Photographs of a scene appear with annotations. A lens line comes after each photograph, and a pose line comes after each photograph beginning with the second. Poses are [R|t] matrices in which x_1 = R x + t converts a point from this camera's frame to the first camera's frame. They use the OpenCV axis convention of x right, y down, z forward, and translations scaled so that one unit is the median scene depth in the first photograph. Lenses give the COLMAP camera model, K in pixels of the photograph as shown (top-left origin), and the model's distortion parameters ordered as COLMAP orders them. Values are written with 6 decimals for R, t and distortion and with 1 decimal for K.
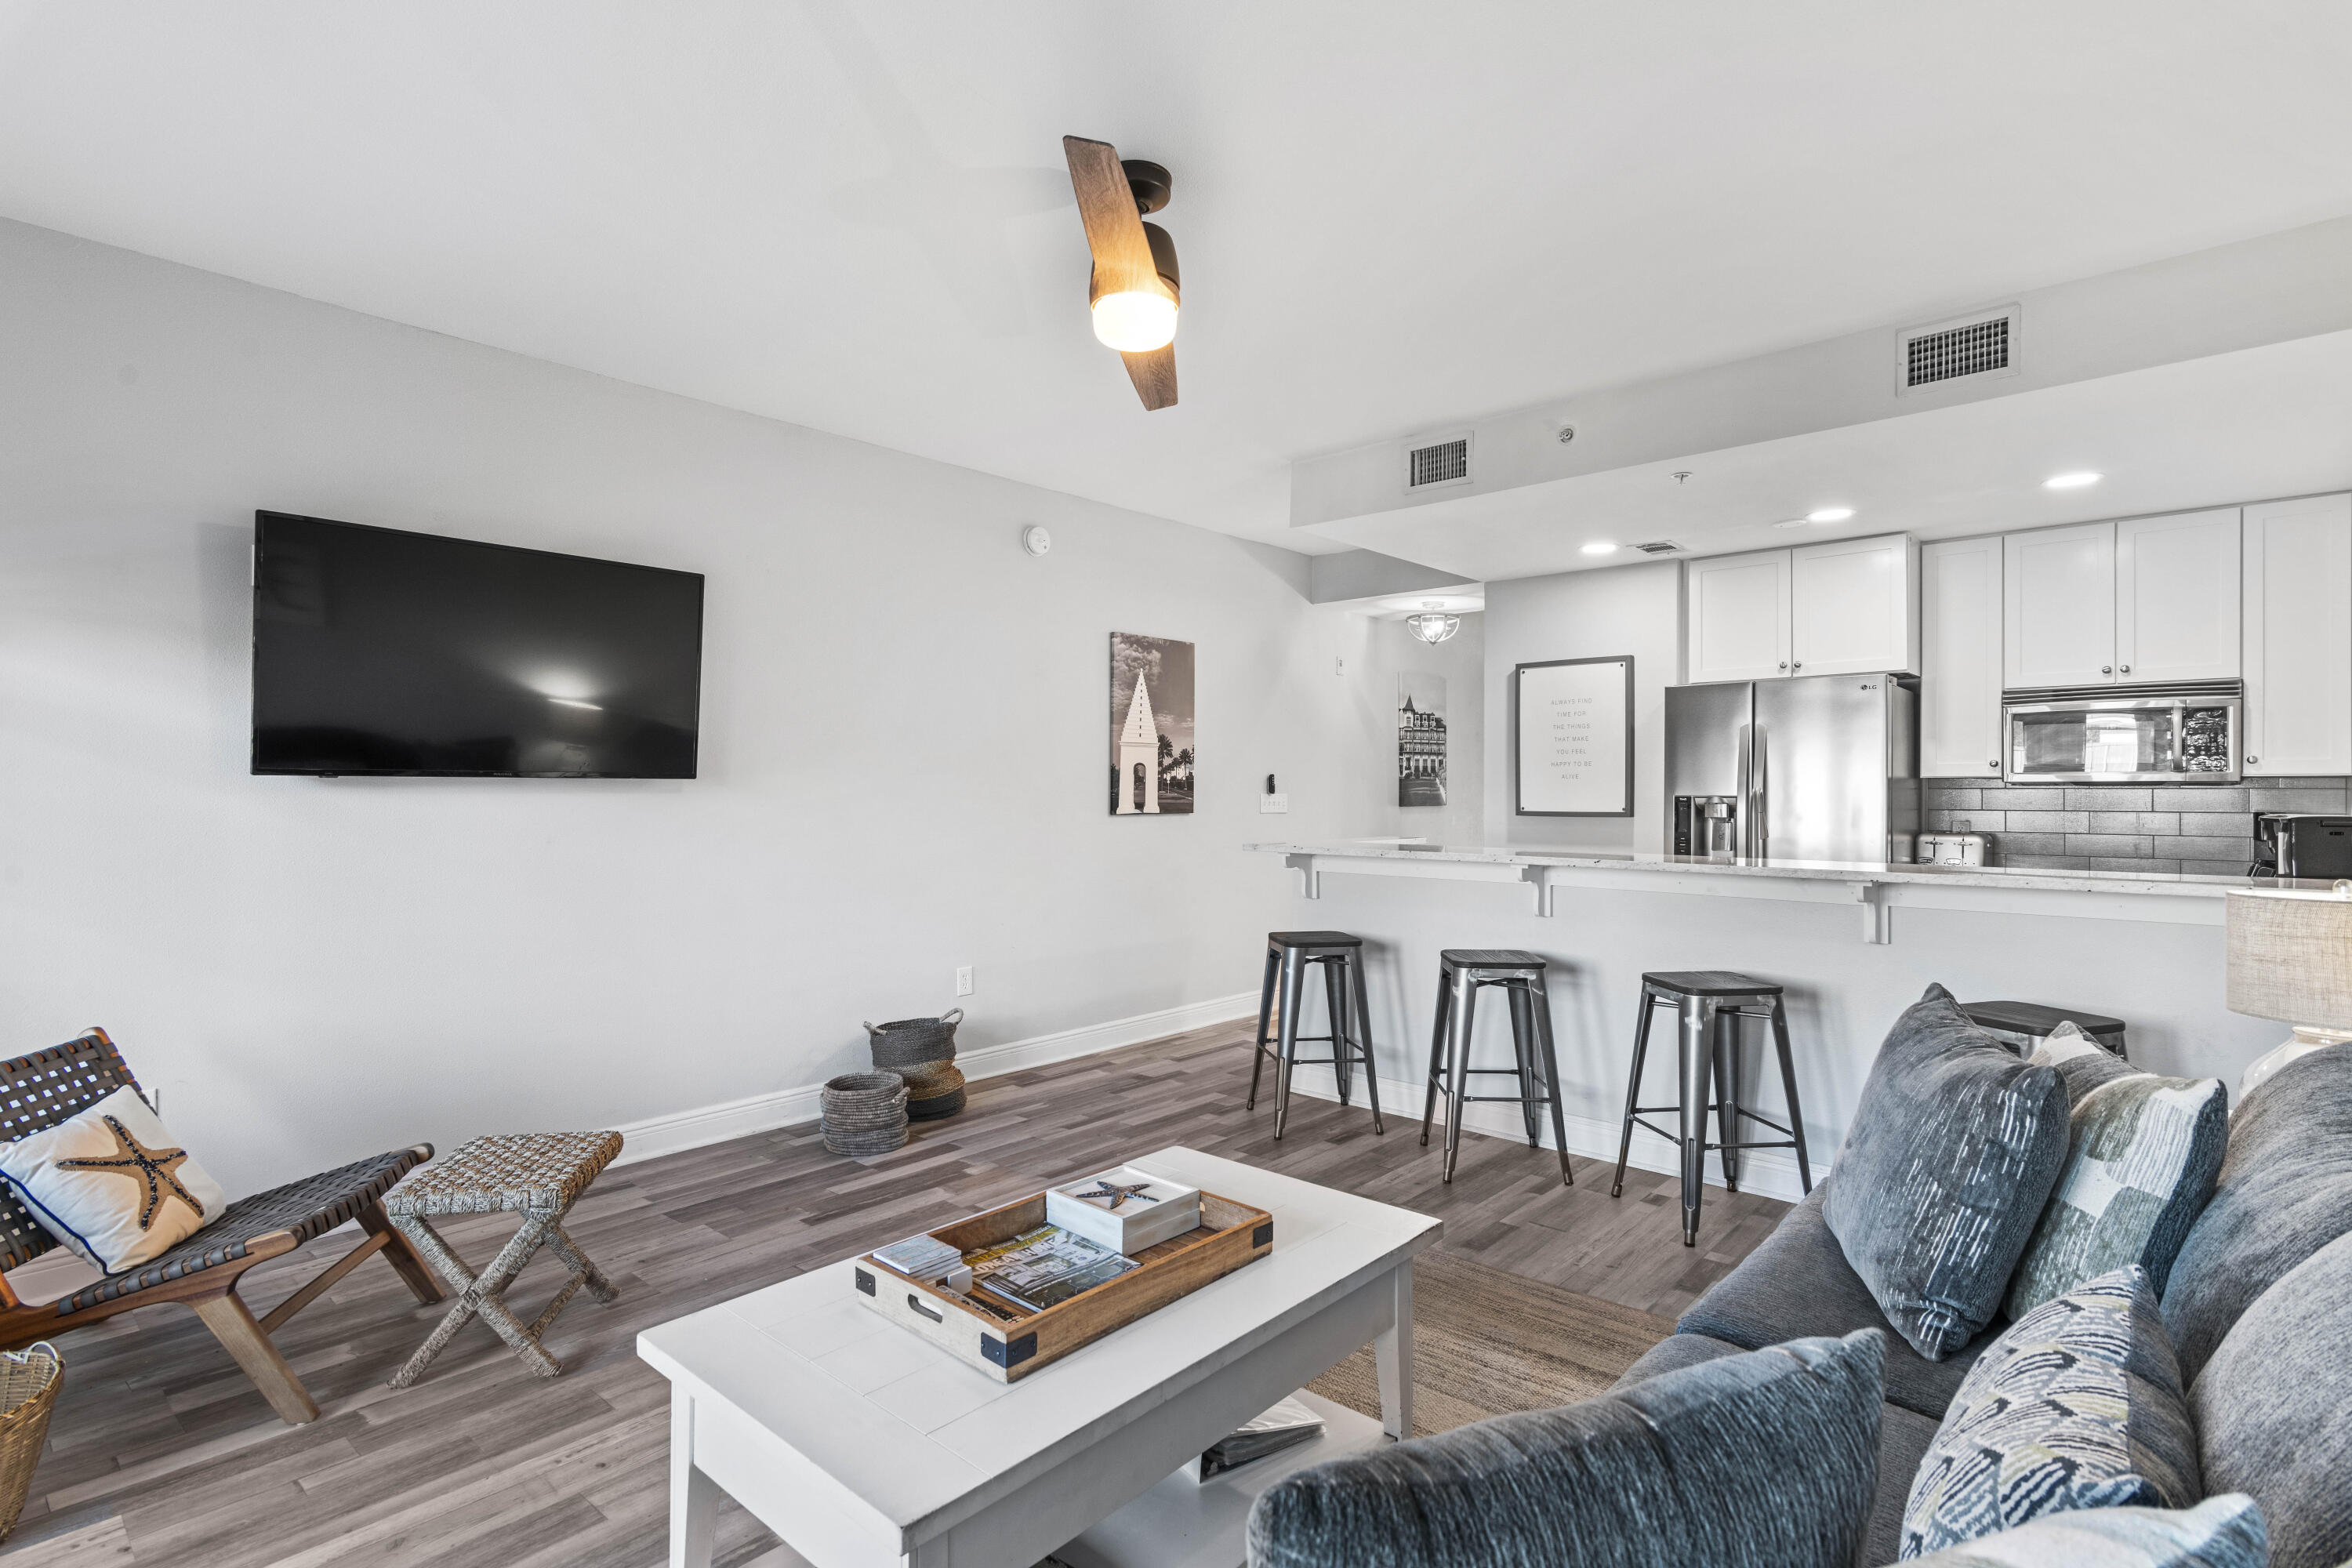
lens RADIAL K [[1147.8, 0, 1174.5], [0, 1147.8, 788.0], [0, 0, 1]] dist [0.003533, -0.001206]
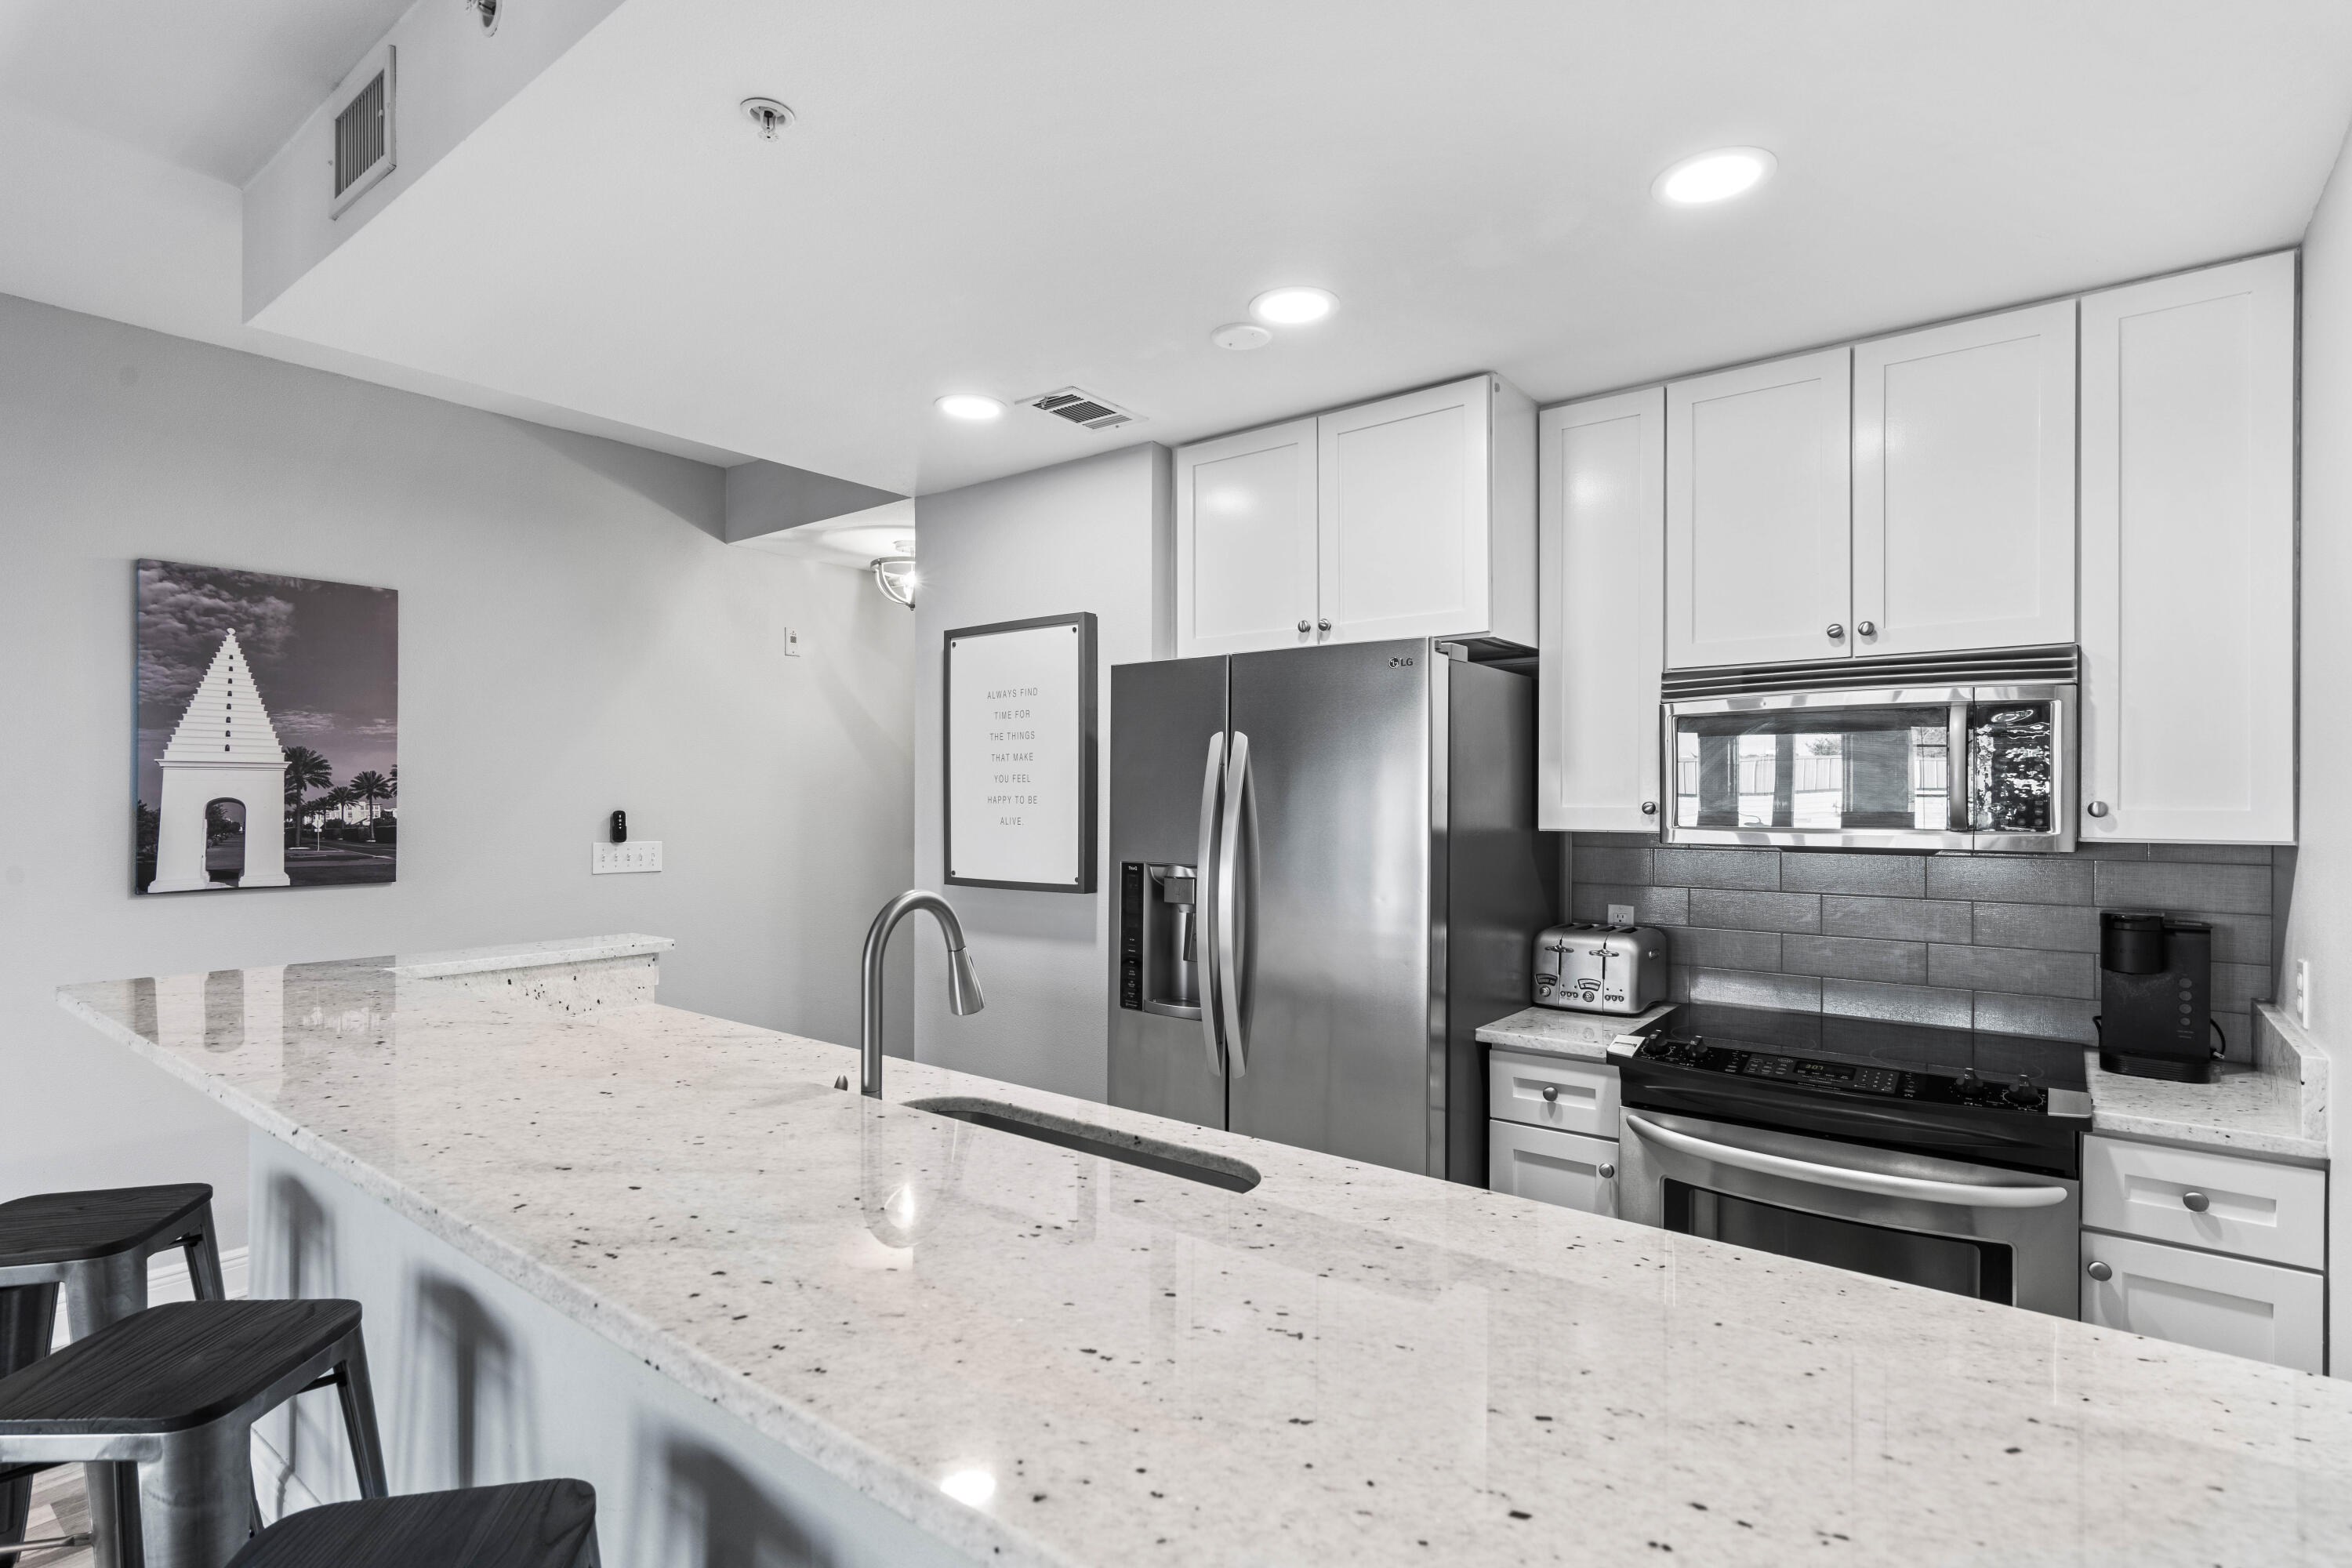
lens RADIAL K [[1147.8, 0, 1171.2], [0, 1147.8, 794.9], [0, 0, 1]] dist [0.003533, -0.001206]
pose [[0.997225, -0.000339, 0.074448, 0.435229], [0.000339, 1.000000, 0.000011, -0.026463], [-0.074448, 0.000015, 0.997225, 0.464695]]
